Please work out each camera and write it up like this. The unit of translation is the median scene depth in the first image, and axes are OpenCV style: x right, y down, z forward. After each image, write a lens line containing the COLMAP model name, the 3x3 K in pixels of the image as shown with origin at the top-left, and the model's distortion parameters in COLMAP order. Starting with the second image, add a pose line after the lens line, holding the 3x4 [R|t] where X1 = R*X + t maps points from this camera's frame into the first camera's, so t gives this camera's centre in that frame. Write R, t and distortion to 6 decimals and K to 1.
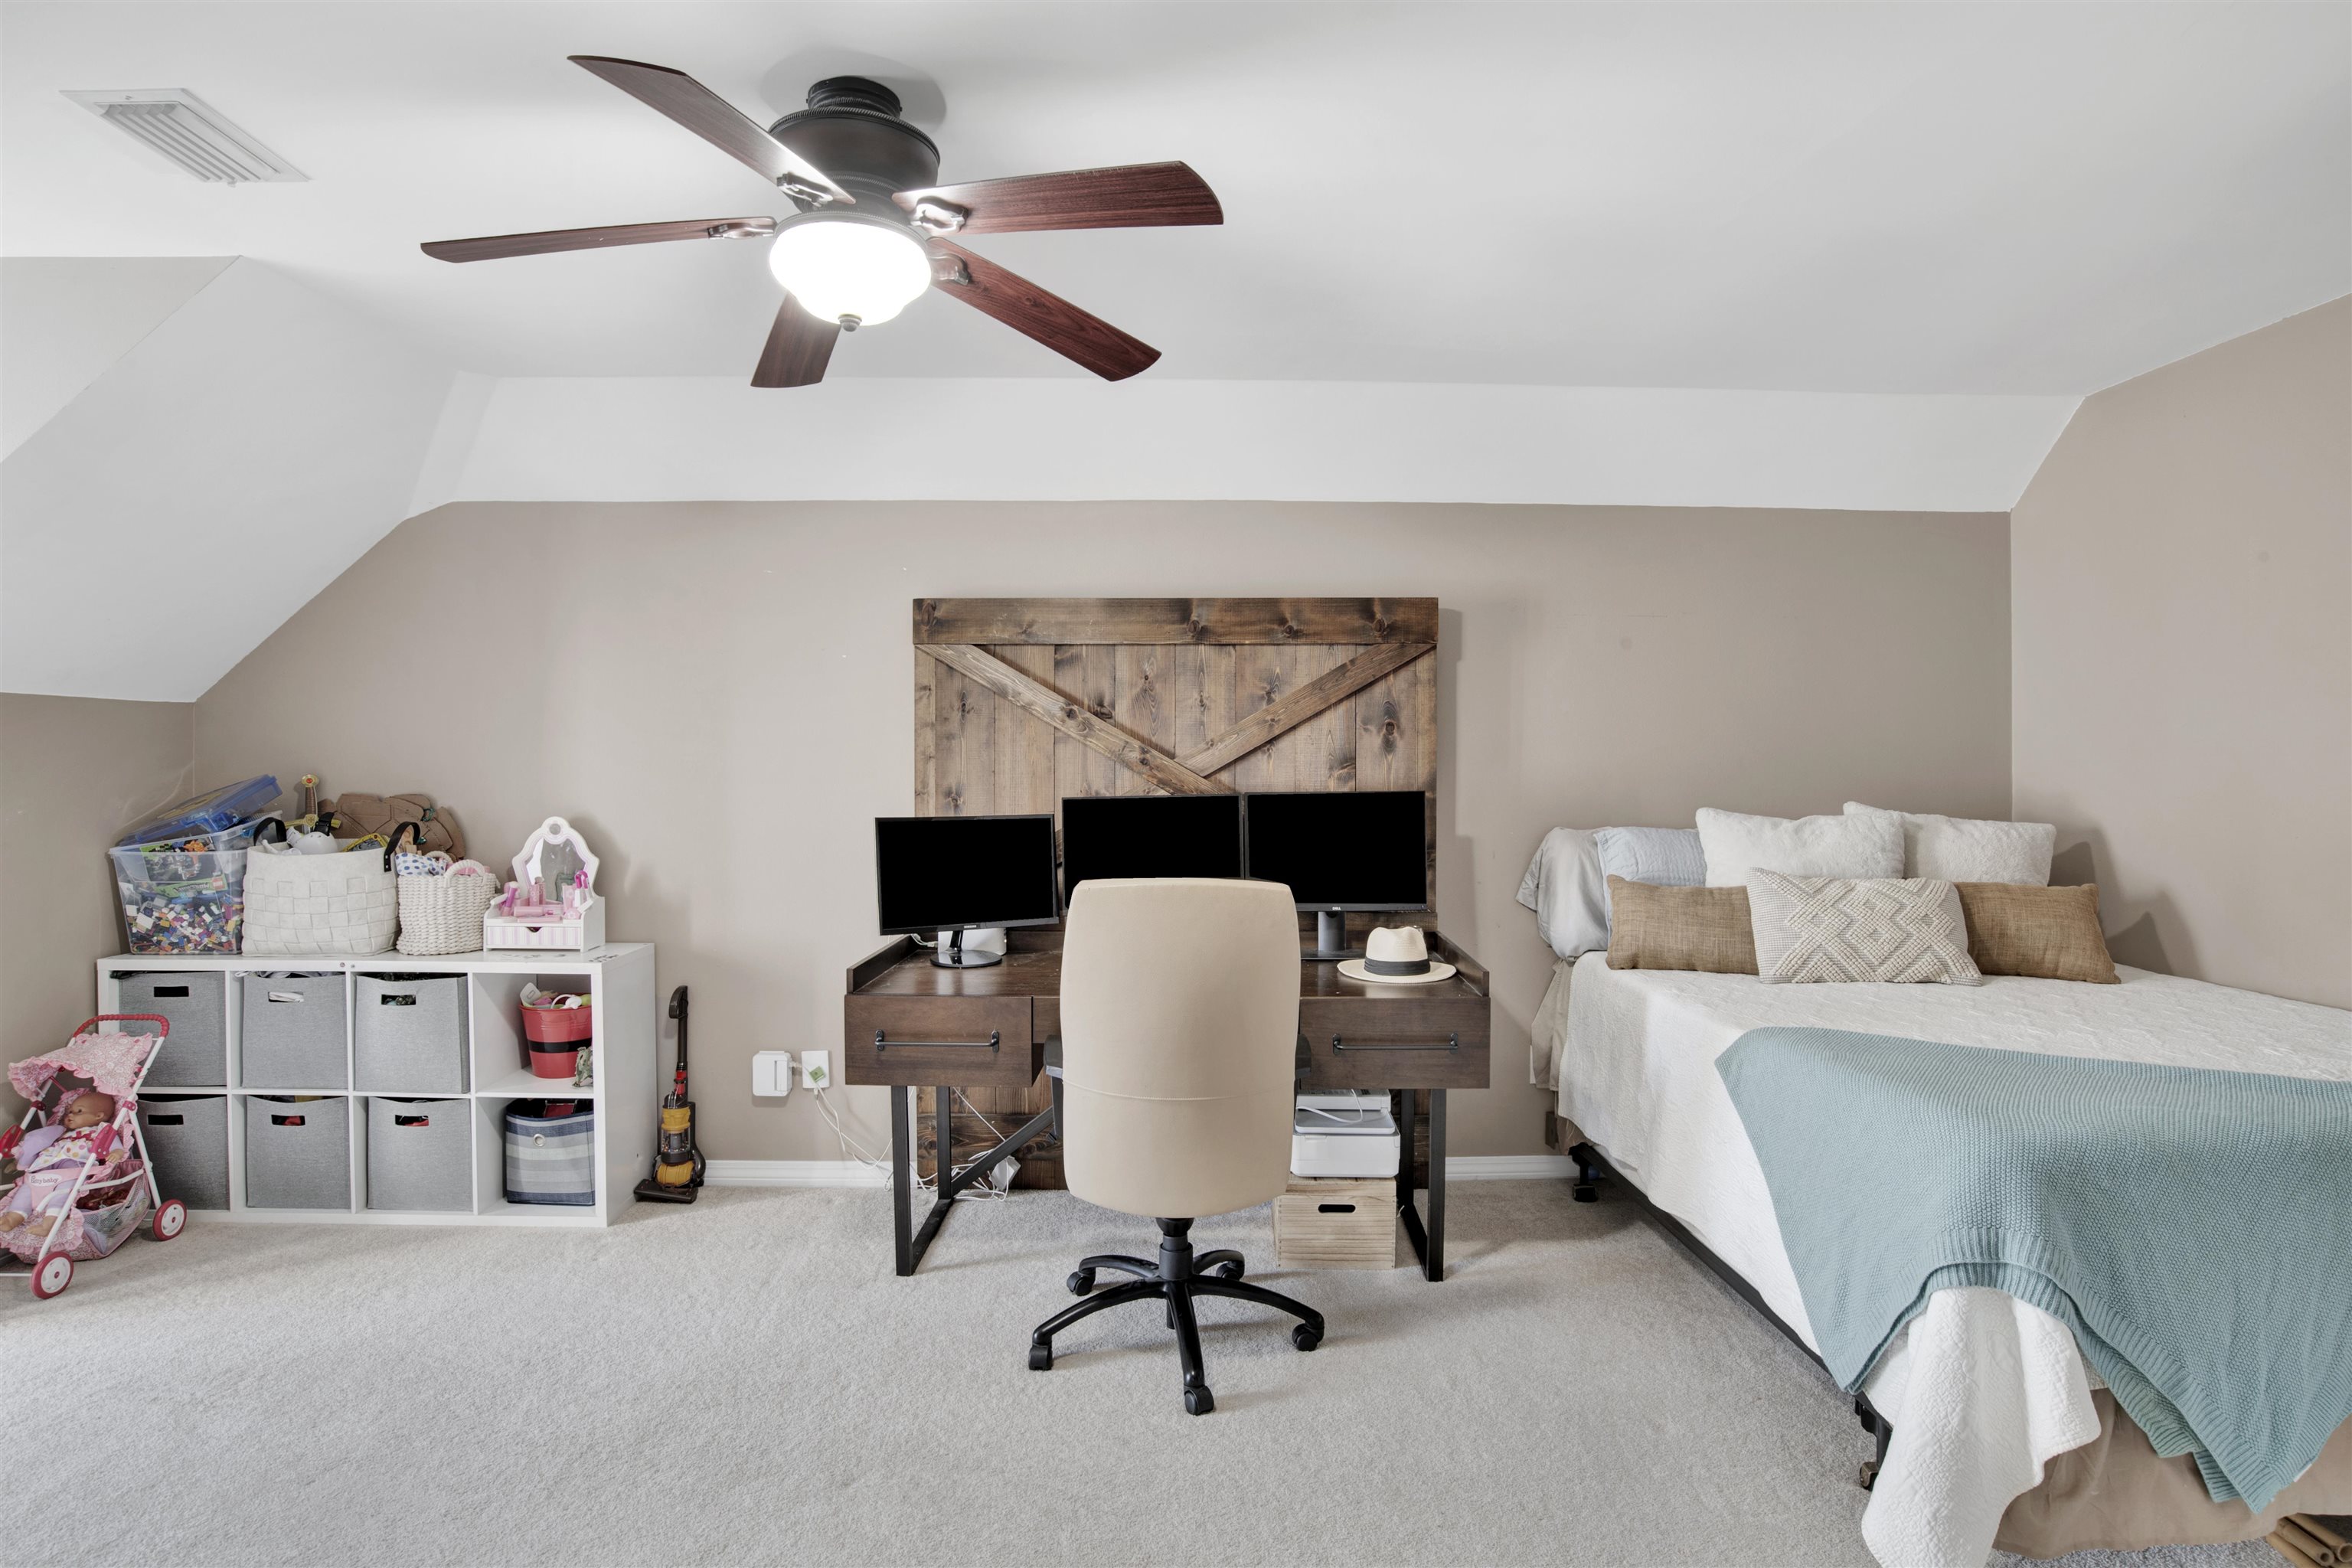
lens RADIAL K [[1220.3, 0, 1176.0], [0, 1220.3, 784.0], [0, 0, 1]] dist [-0.033910, 0.000301]
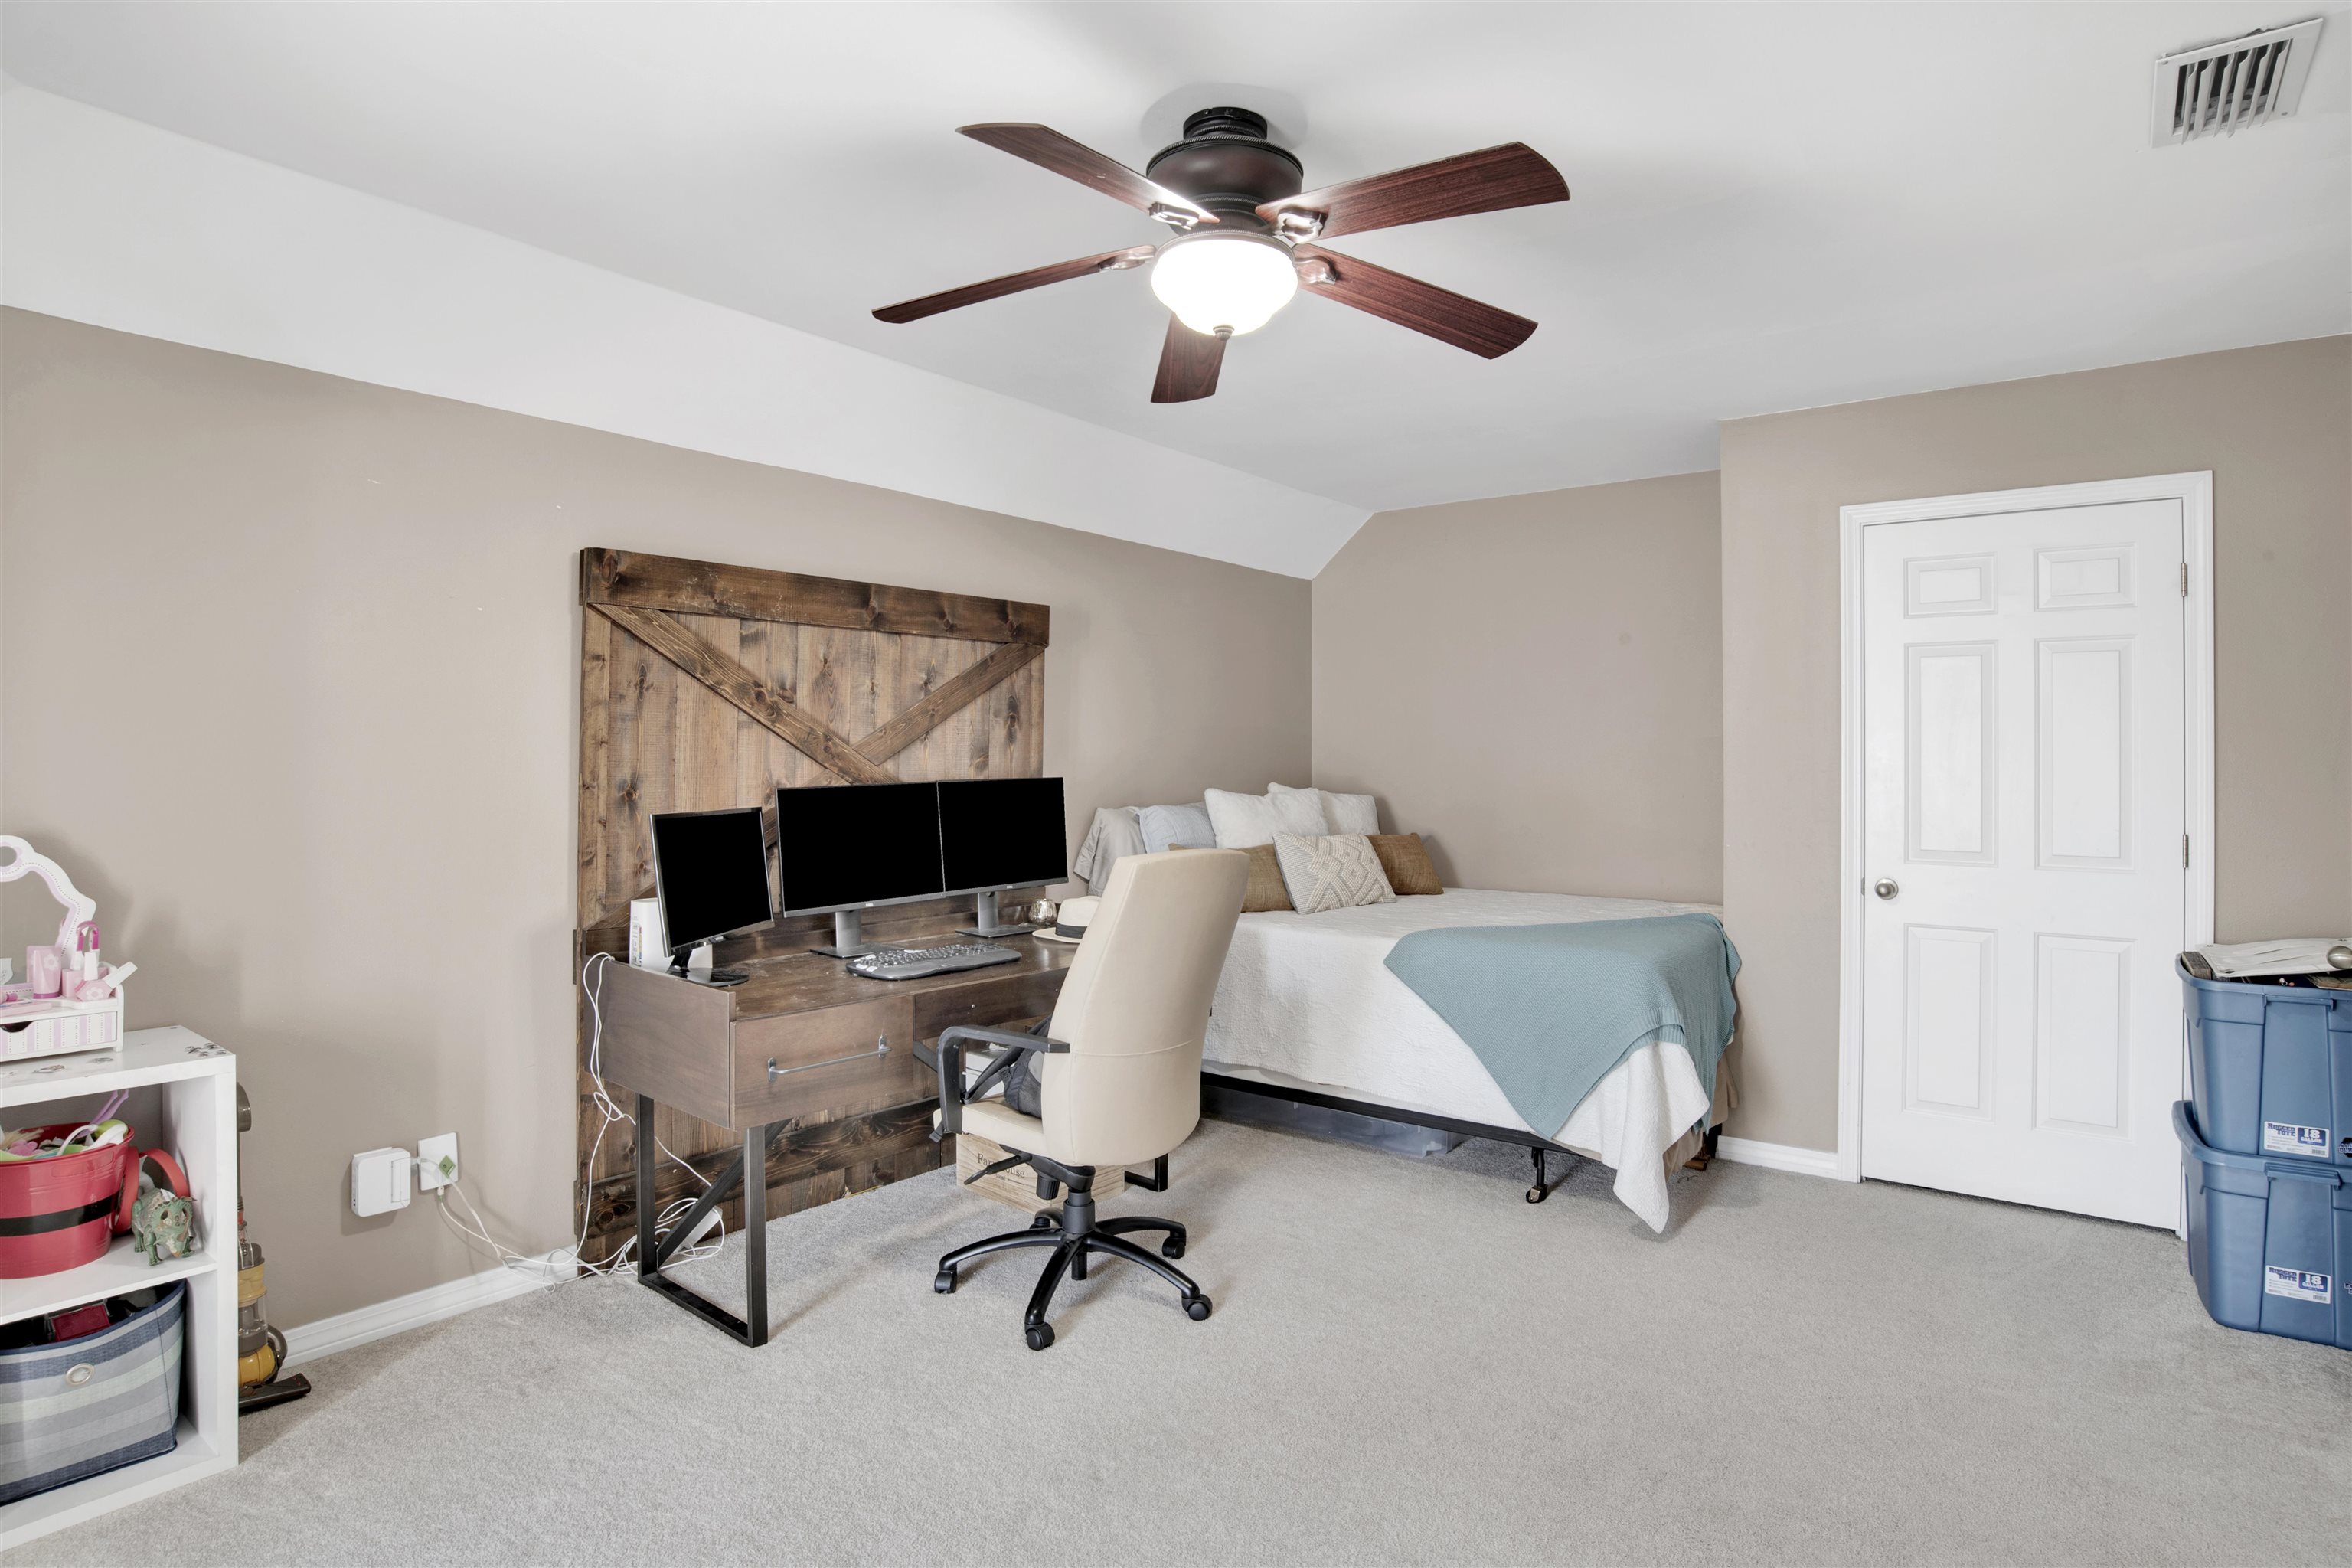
lens RADIAL K [[1270.6, 0, 1177.1], [0, 1270.6, 749.4], [0, 0, 1]] dist [-0.055823, 0.035078]
pose [[0.633113, 0.007532, 0.774023, -0.616354], [0.008267, 0.999830, -0.016491, -0.000097], [-0.774015, 0.016840, 0.632943, 0.168032]]
